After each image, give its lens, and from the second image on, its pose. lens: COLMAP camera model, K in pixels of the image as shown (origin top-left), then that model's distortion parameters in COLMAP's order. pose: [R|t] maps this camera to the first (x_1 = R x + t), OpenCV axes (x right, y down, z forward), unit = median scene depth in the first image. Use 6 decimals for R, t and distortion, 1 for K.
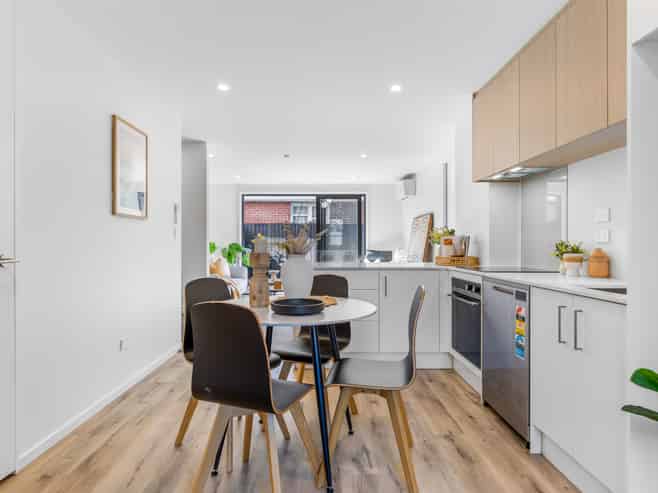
lens RADIAL K [[370.2, 0, 329.0], [0, 370.2, 246.5], [0, 0, 1]] dist [0.000989, -0.000499]
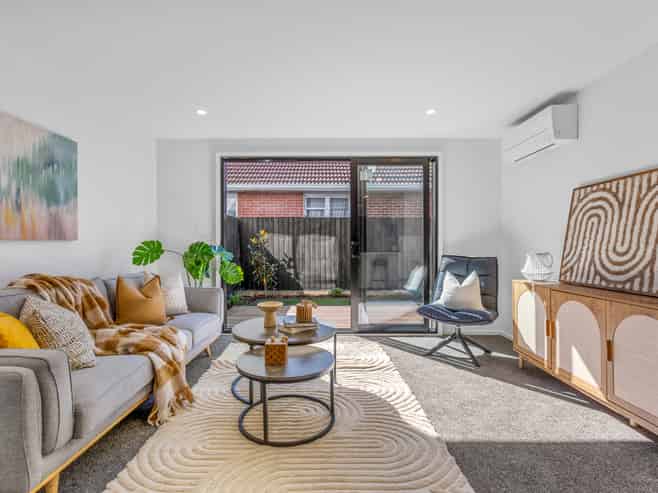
lens RADIAL K [[339.0, 0, 329.0], [0, 339.0, 246.5], [0, 0, 1]] dist [-0.000906, -0.000145]
pose [[0.999652, -0.000125, -0.026377, -0.143990], [0.000216, 0.999994, 0.003477, -0.016981], [0.026376, -0.003481, 0.999646, 1.316813]]
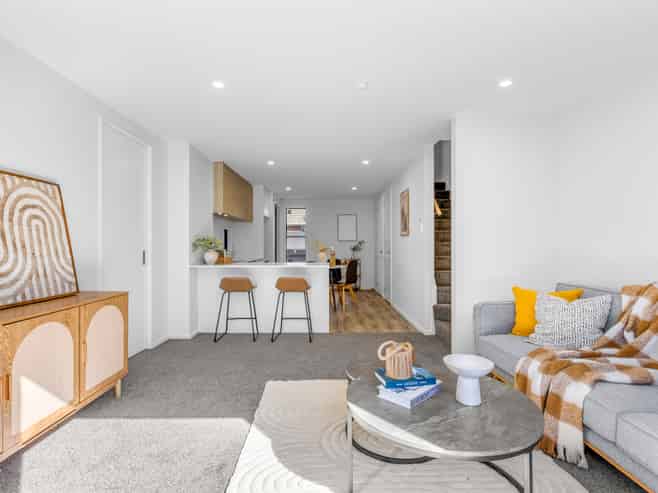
lens RADIAL K [[339.0, 0, 329.0], [0, 339.0, 246.5], [0, 0, 1]] dist [-0.000906, -0.000145]
pose [[-0.999765, 0.009301, 0.019598, -0.129110], [0.009441, 0.999931, 0.007051, -0.025234], [-0.019531, 0.007234, -0.999783, 2.491385]]
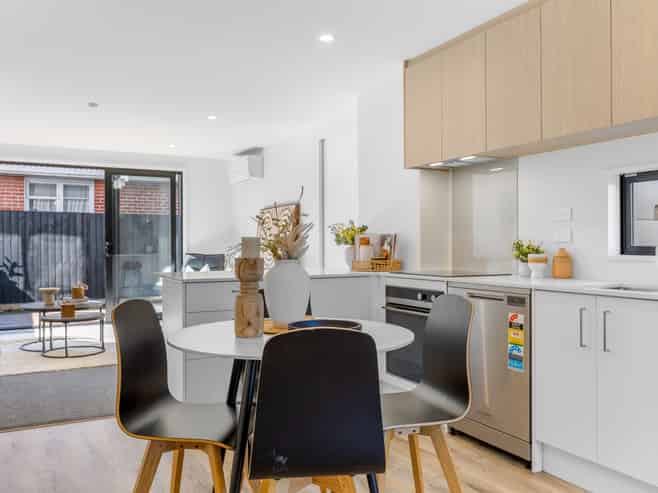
lens RADIAL K [[526.2, 0, 329.0], [0, 526.2, 246.5], [0, 0, 1]] dist [0.003603, 0.006426]
pose [[0.888403, -0.004948, 0.459037, -0.293602], [0.006377, 0.999978, -0.001563, -0.000776], [-0.459019, 0.004316, 0.888416, 0.042796]]
